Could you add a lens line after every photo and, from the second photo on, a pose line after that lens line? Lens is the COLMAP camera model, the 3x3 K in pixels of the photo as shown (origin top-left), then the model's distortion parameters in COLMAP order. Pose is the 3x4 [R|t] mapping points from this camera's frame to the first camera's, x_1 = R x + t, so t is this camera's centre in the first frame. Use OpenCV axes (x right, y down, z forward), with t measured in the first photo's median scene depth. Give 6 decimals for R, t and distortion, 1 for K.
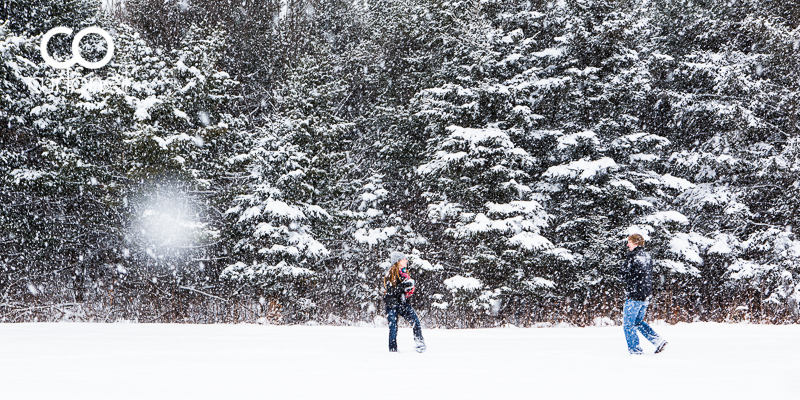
lens RADIAL K [[1158.6, 0, 392.9], [0, 1158.6, 230.8], [0, 0, 1]] dist [0.010529, 0.000000]
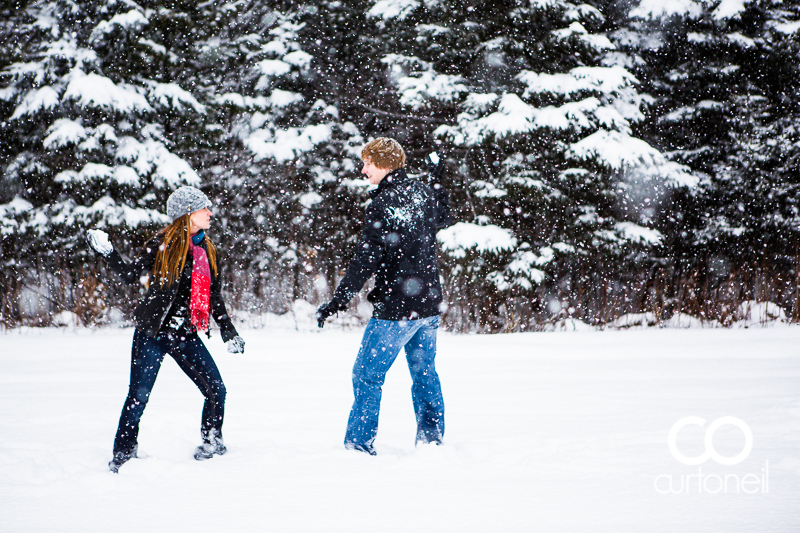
lens RADIAL K [[1666.7, 0, 381.9], [0, 1666.7, 237.6], [0, 0, 1]] dist [0.182313, 0.000000]
pose [[0.998073, -0.018004, 0.059378, -0.020346], [0.014189, 0.997845, 0.064057, -0.000725], [-0.060403, -0.063091, 0.996178, 0.280963]]
